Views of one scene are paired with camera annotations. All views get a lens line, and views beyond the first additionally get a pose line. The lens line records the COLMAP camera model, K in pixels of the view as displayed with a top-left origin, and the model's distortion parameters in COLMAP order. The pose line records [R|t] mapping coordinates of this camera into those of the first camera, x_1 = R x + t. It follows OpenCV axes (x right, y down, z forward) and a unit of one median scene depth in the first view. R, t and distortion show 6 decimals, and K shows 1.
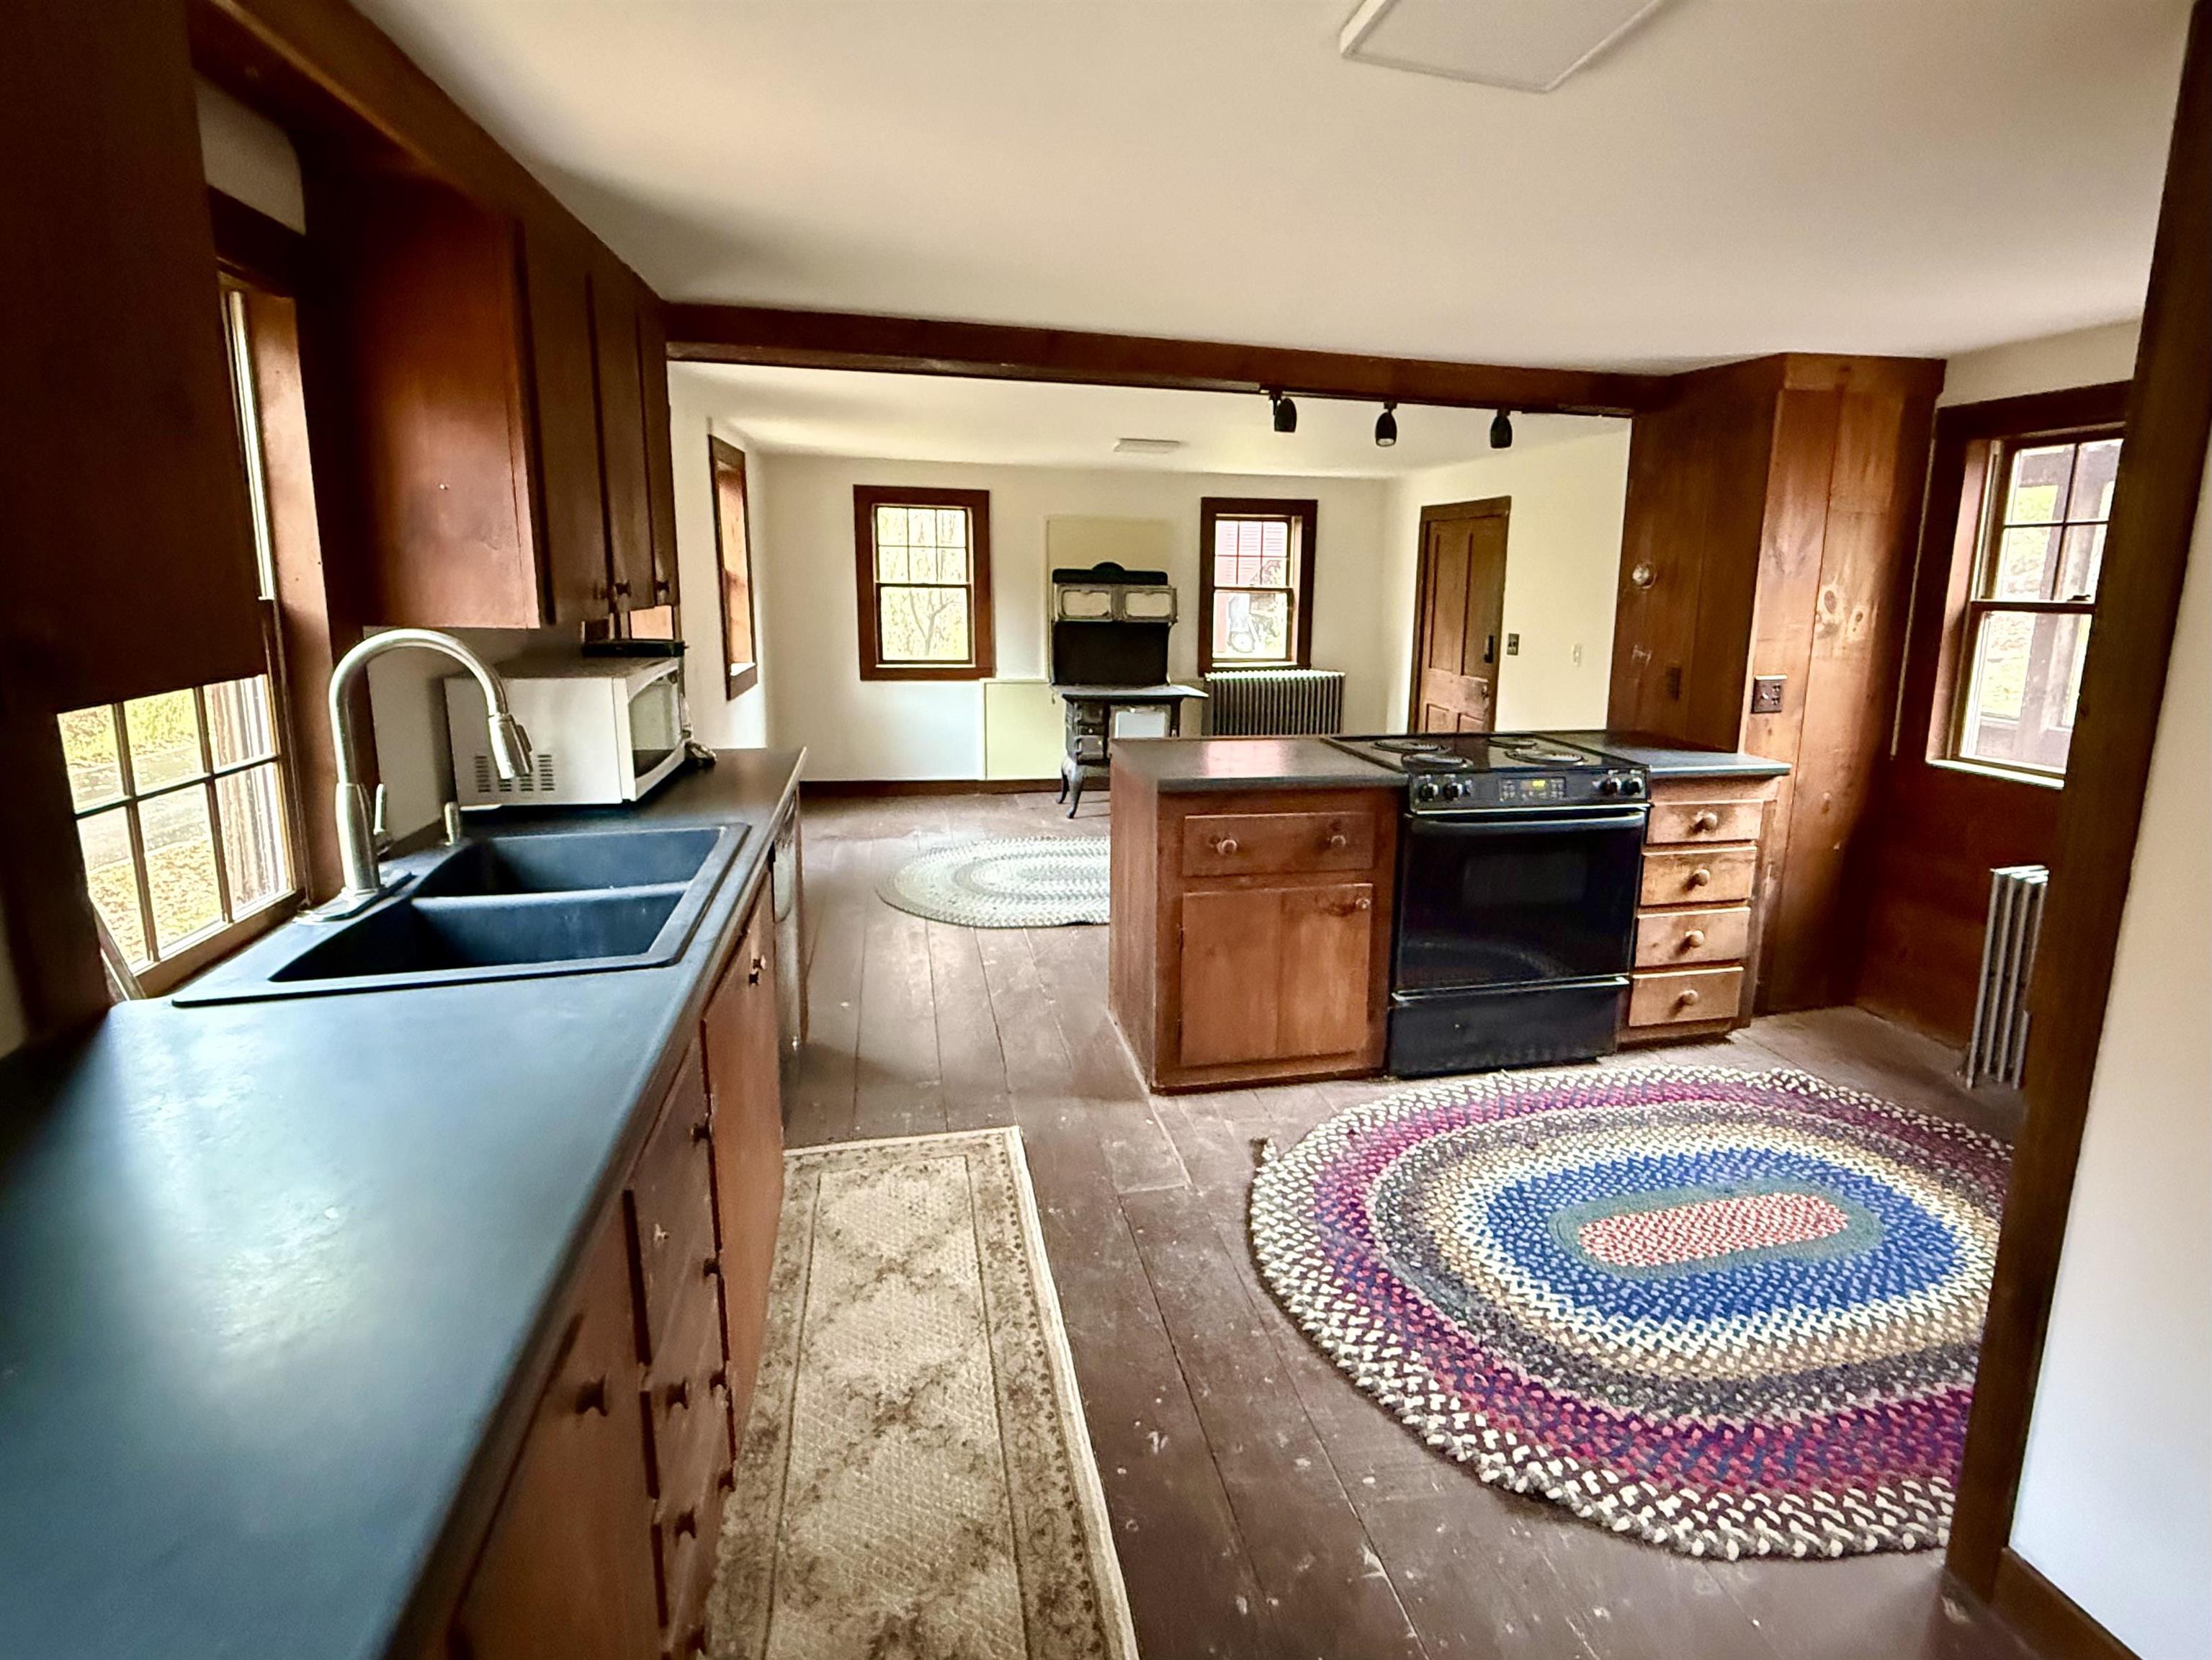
lens RADIAL K [[1004.2, 0, 1106.0], [0, 1004.2, 830.0], [0, 0, 1]] dist [-0.001260, -0.000126]
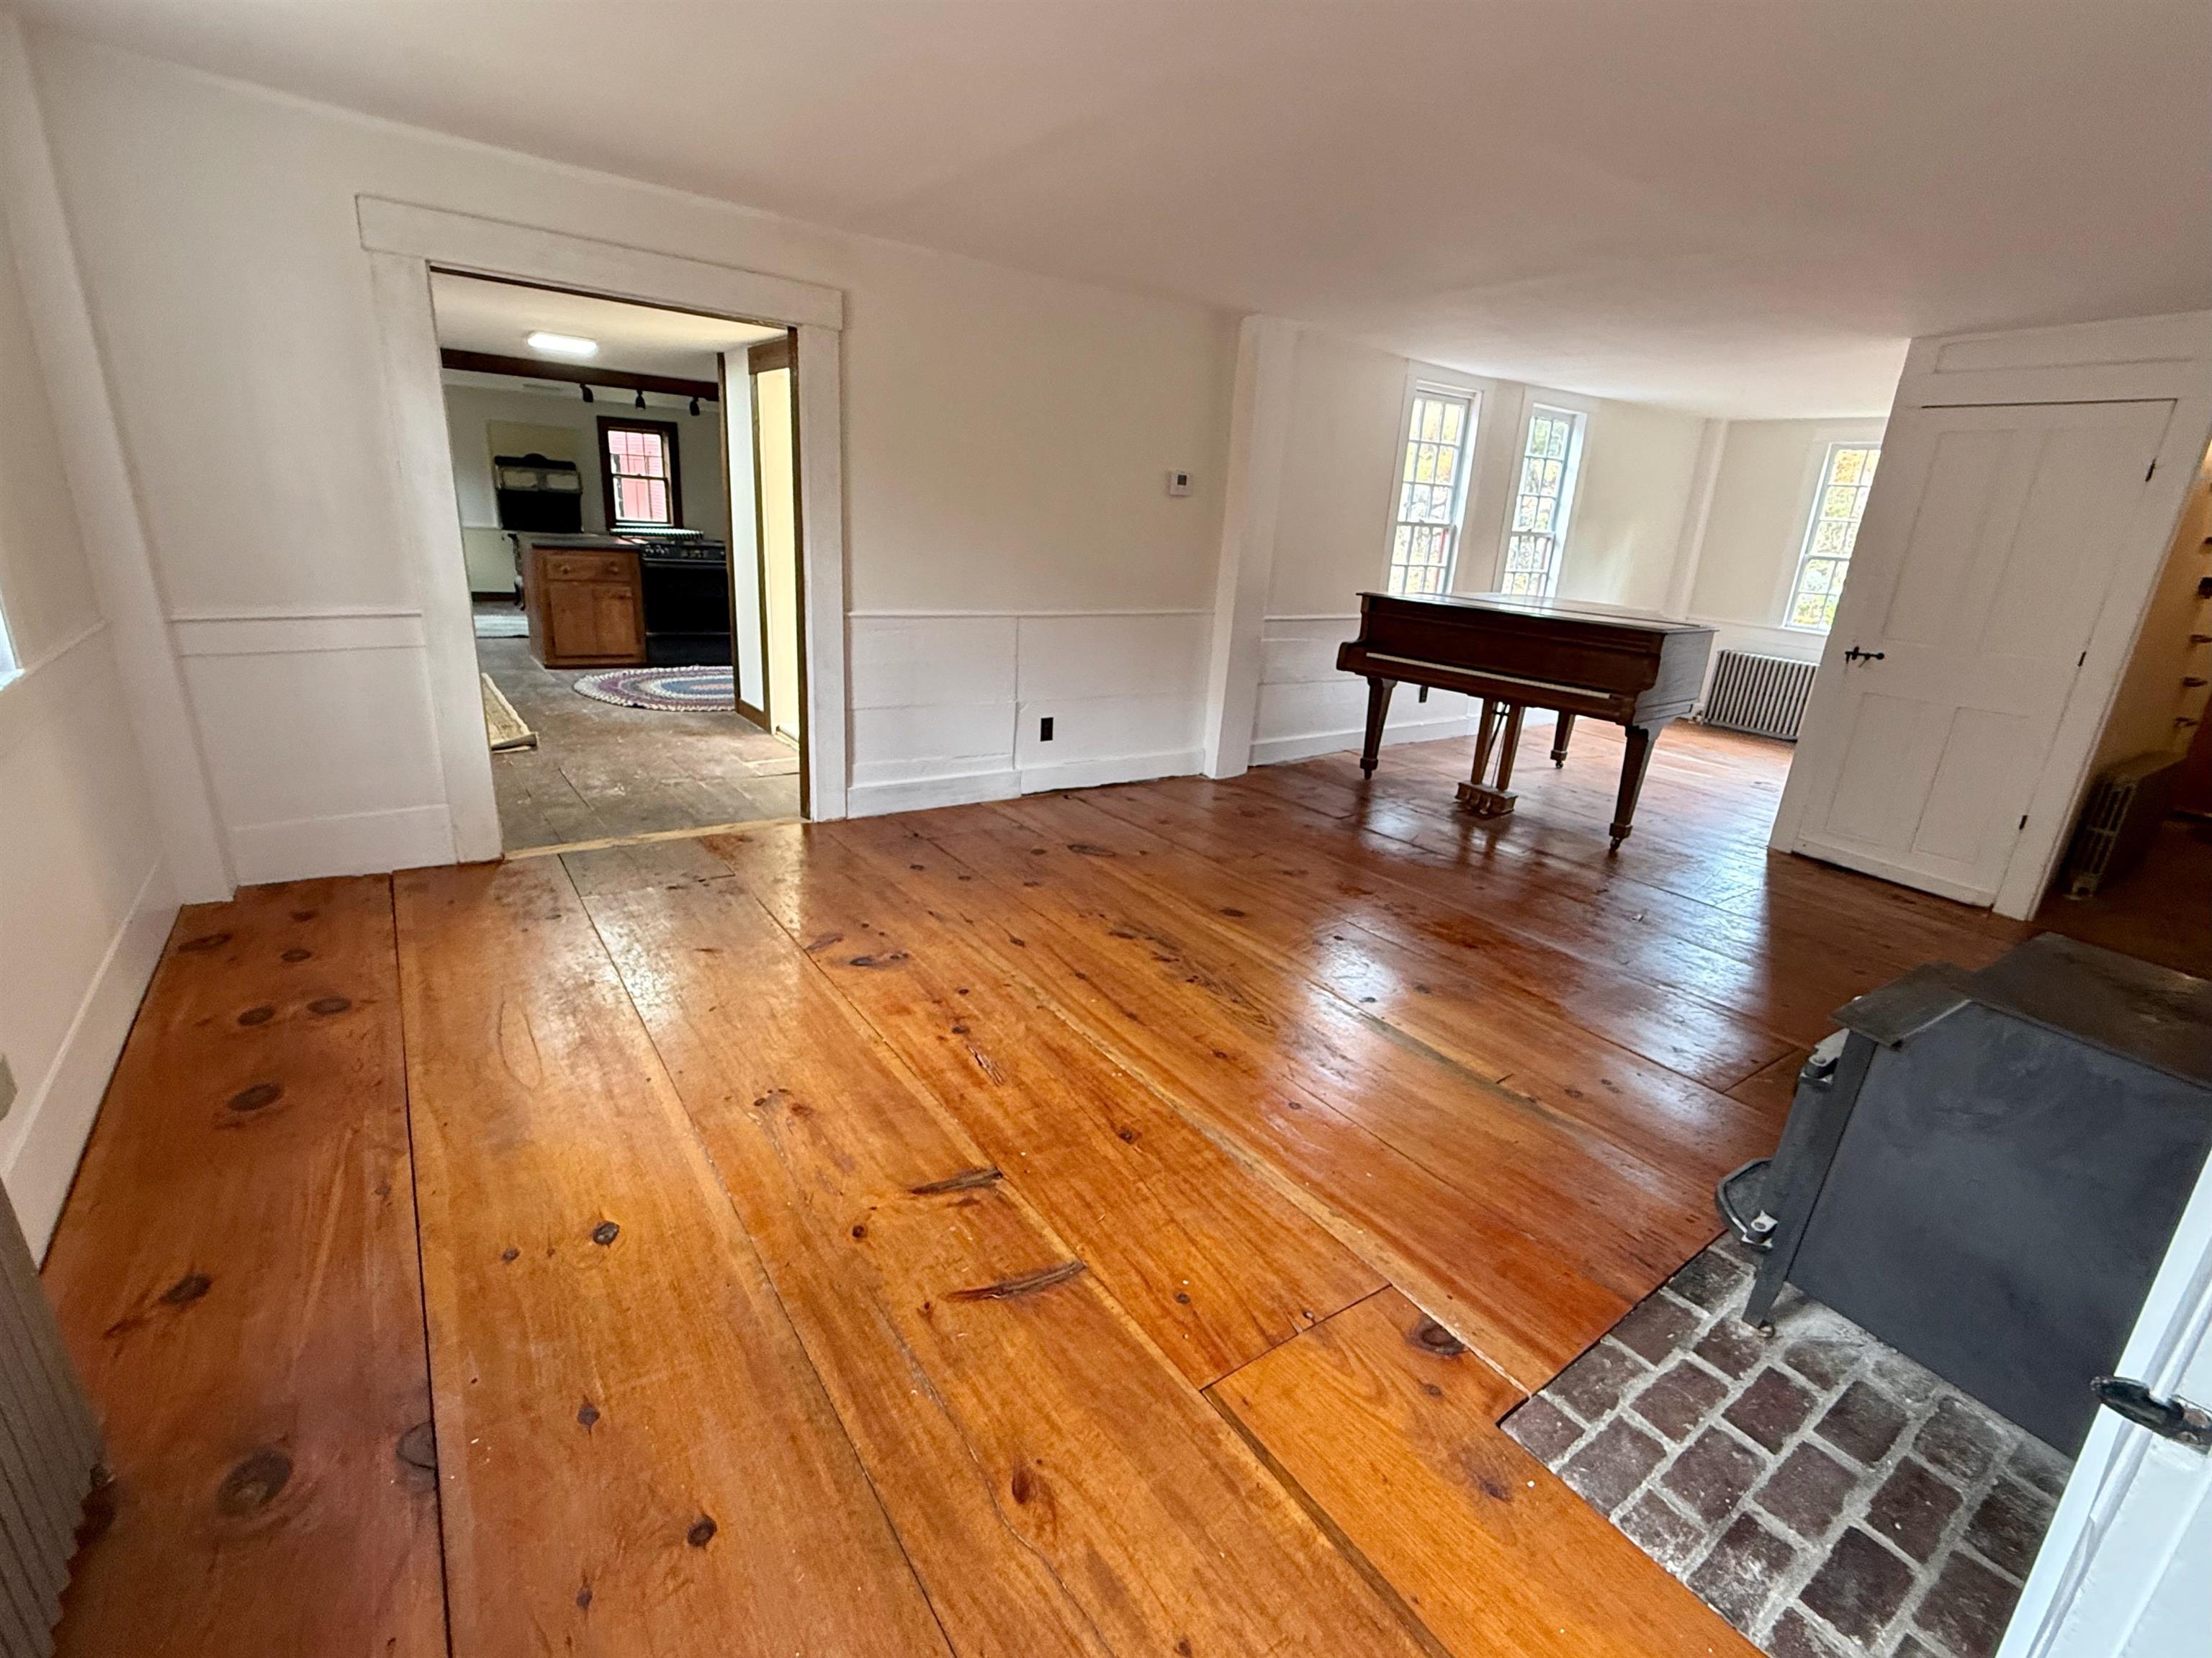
lens RADIAL K [[1004.0, 0, 1106.0], [0, 1004.0, 829.0], [0, 0, 1]] dist [-0.001260, -0.000126]
pose [[0.904370, -0.091515, 0.416821, 0.202677], [0.056233, 0.993774, 0.096180, 0.425853], [-0.423028, -0.063543, 0.903886, -1.643346]]
